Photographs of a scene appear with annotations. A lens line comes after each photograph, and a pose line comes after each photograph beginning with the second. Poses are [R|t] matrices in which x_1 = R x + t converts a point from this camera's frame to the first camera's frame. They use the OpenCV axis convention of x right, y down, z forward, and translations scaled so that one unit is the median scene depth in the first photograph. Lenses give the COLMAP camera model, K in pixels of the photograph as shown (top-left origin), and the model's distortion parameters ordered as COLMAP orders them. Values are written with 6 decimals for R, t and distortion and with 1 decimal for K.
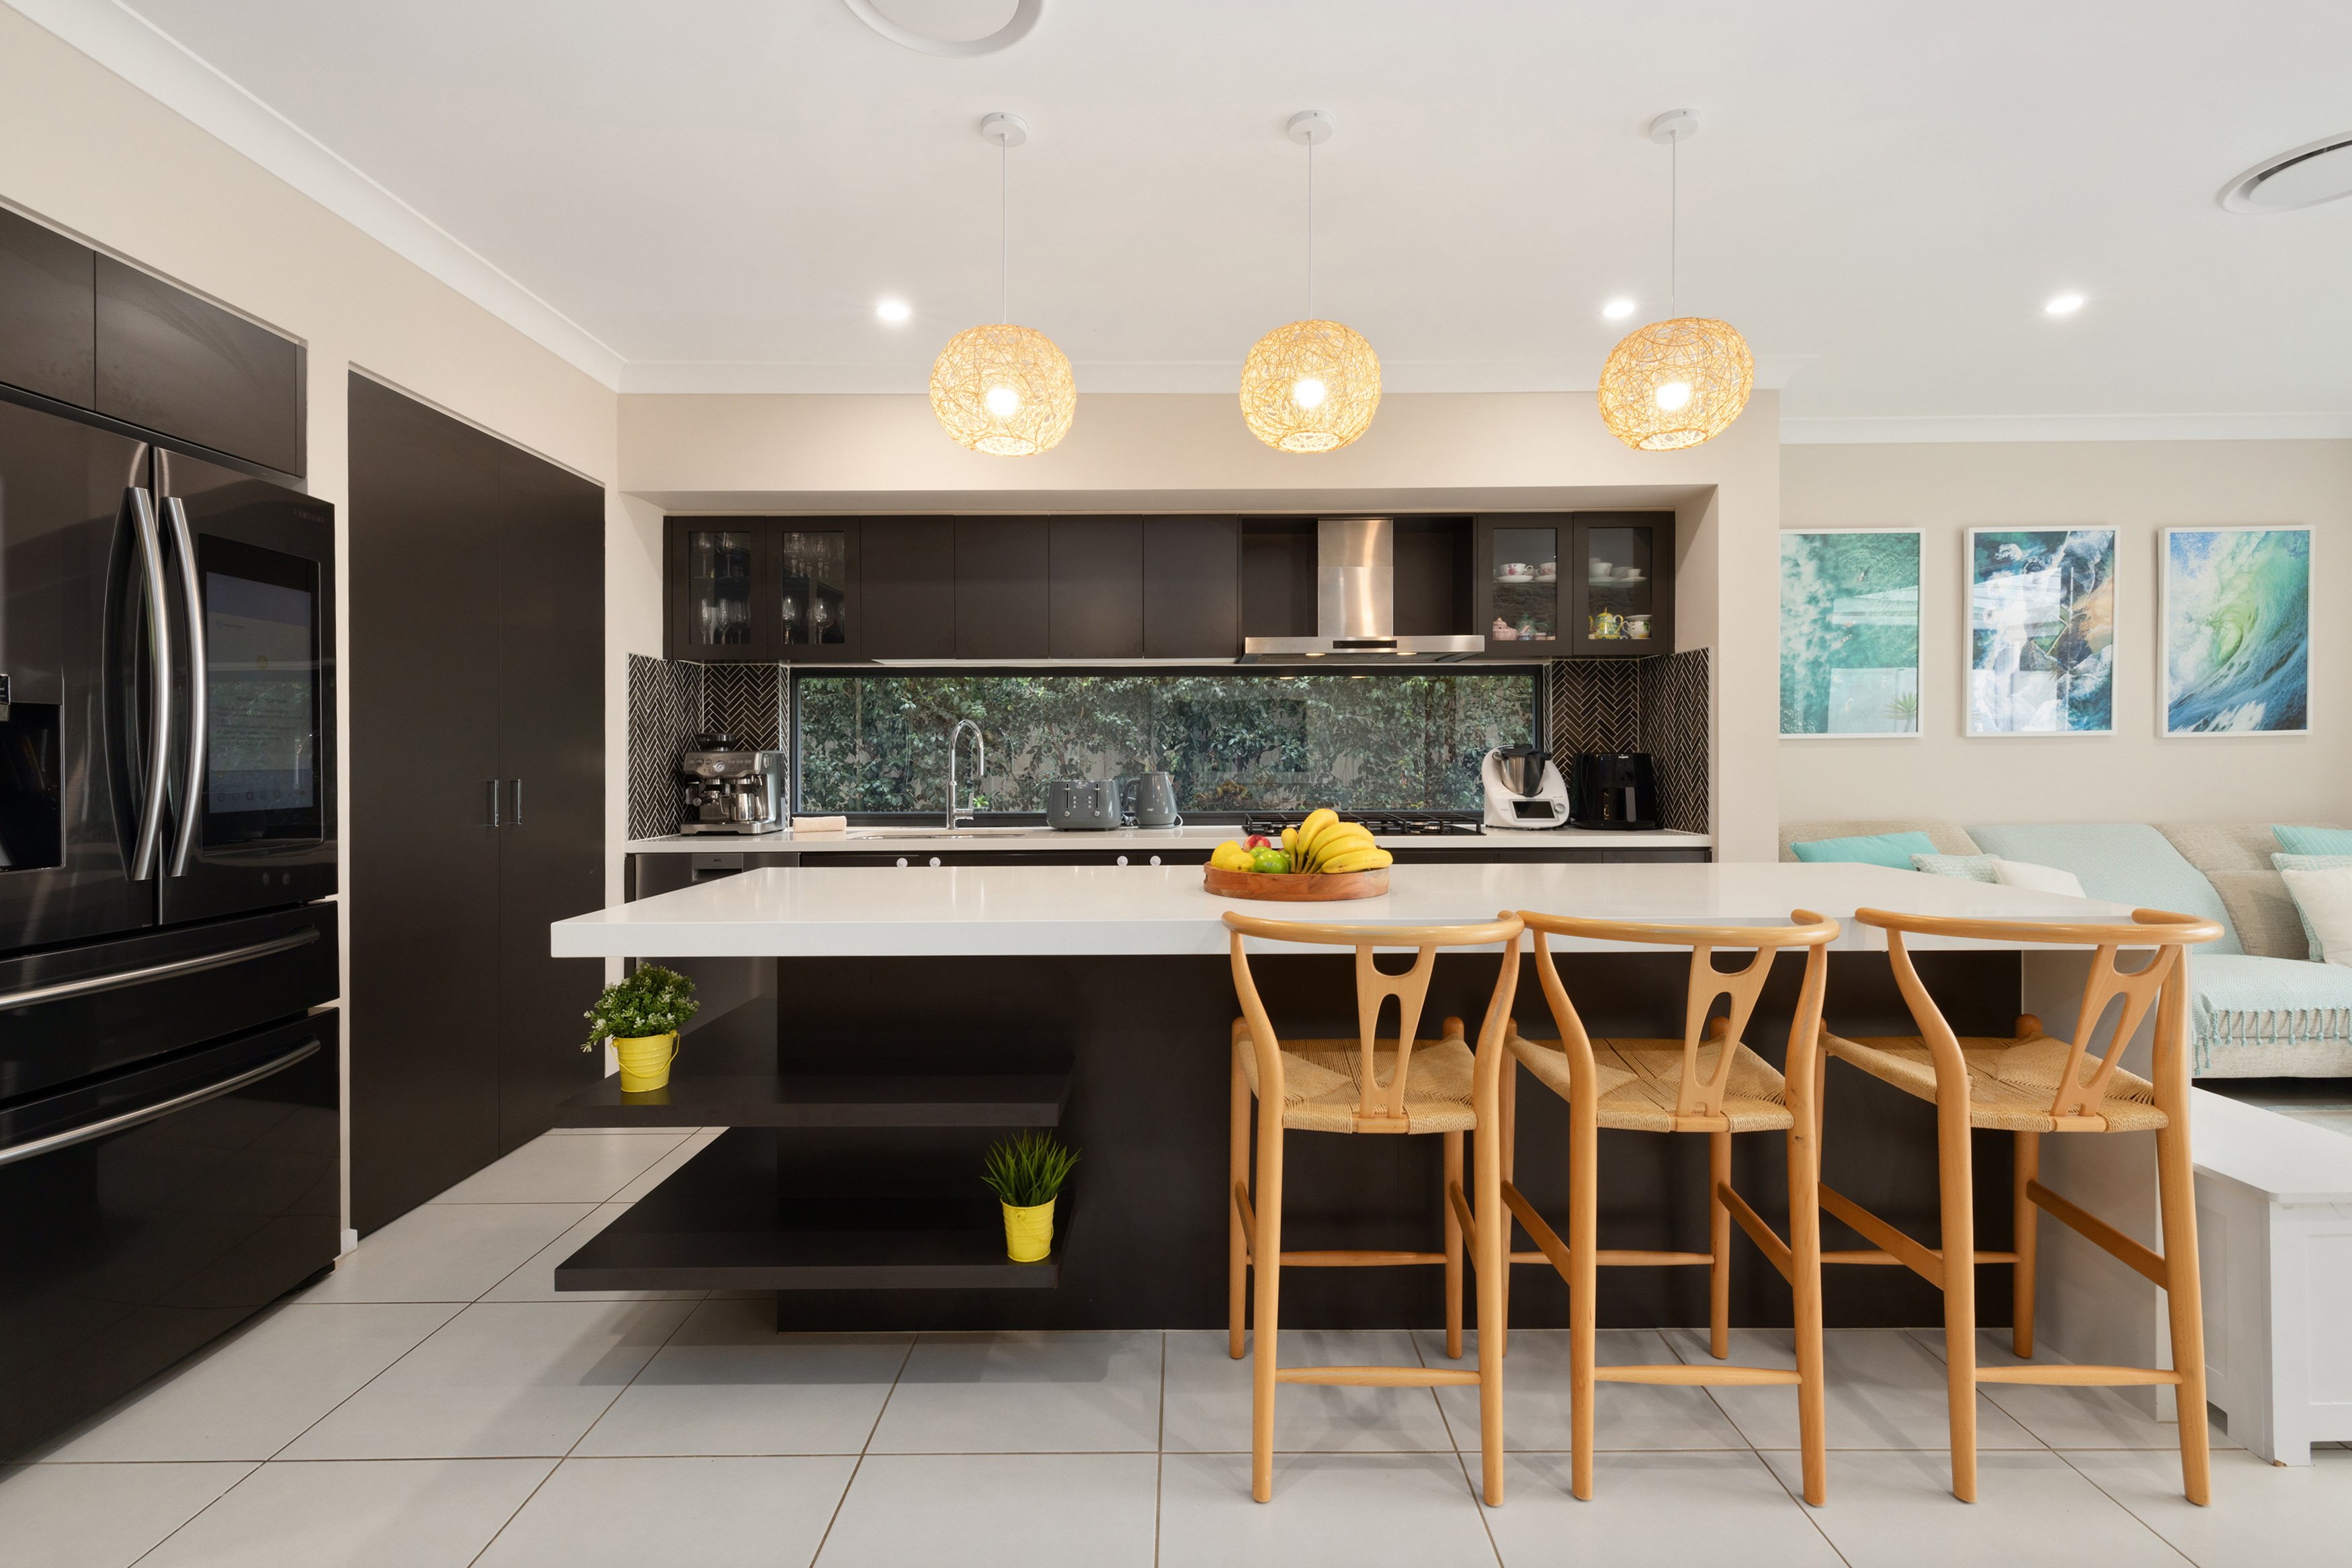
lens RADIAL K [[1030.0, 0, 1192.5], [0, 1030.0, 764.9], [0, 0, 1]] dist [0.004768, 0.000223]
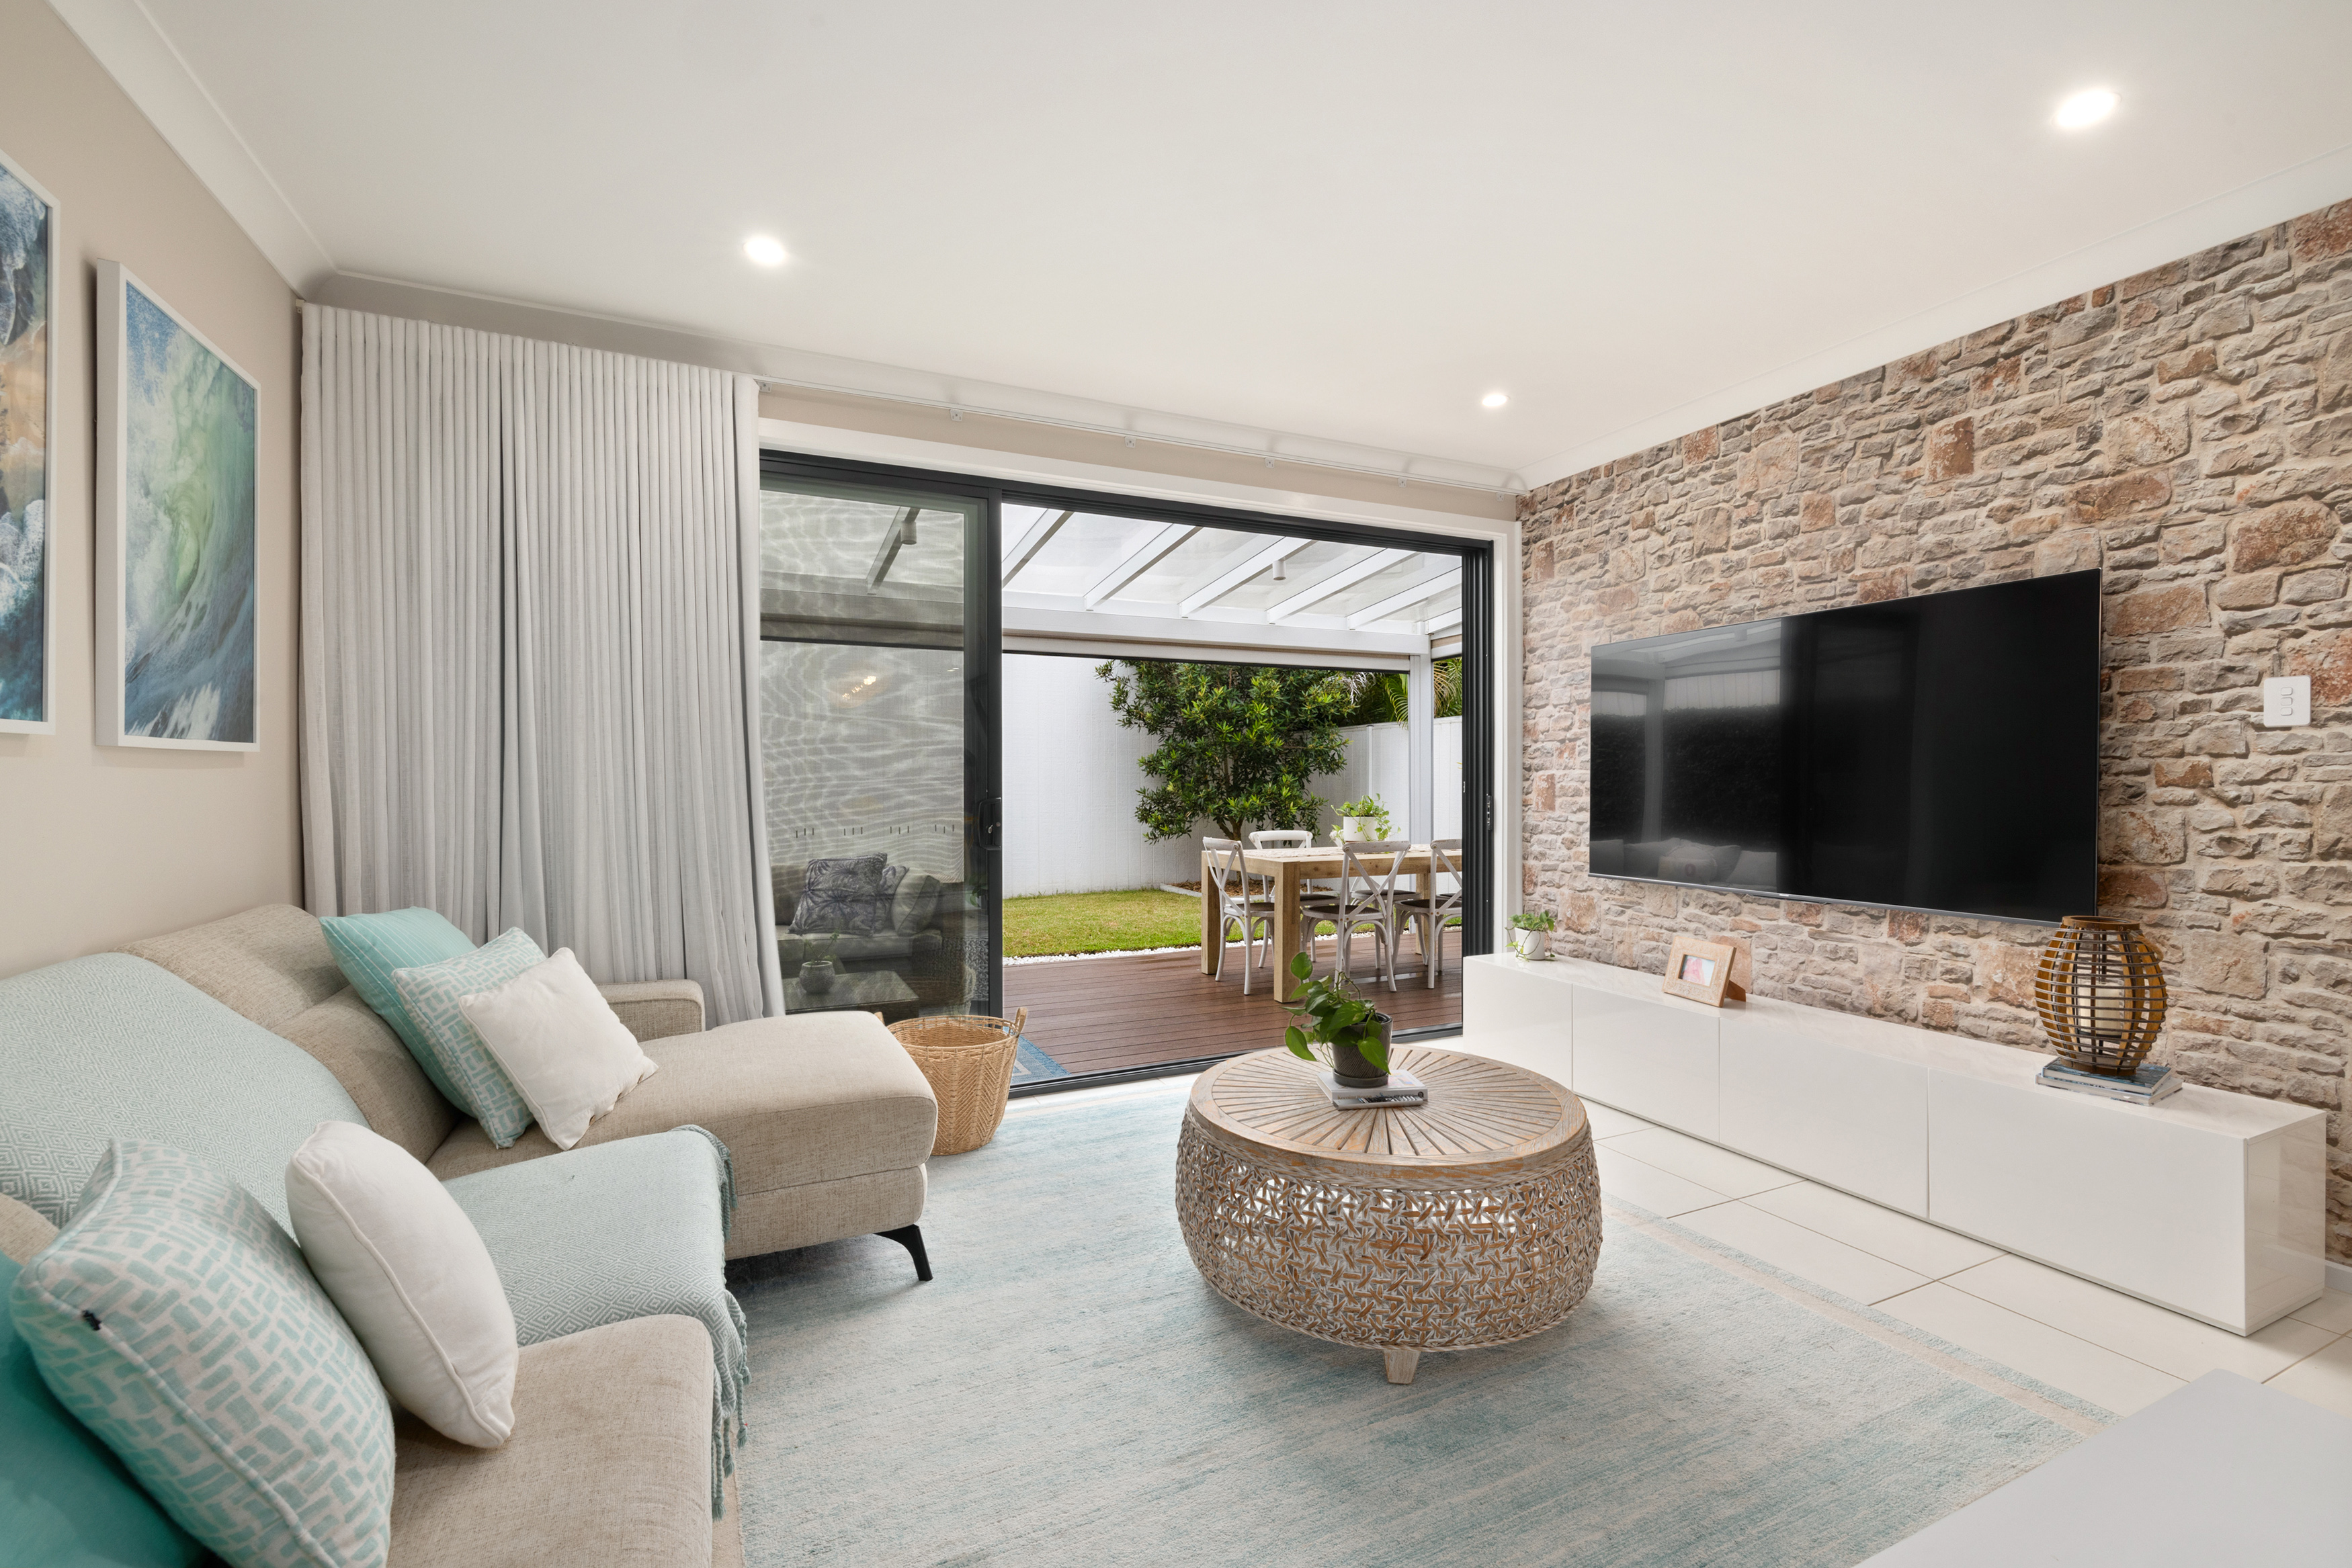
lens RADIAL K [[991.9, 0, 1176.0], [0, 991.9, 795.3], [0, 0, 1]] dist [0.006805, 0.000301]
pose [[-0.420485, -0.004334, 0.907289, 0.392134], [0.011736, 0.999879, 0.010215, -0.005486], [-0.907224, 0.014943, -0.420383, 0.817600]]
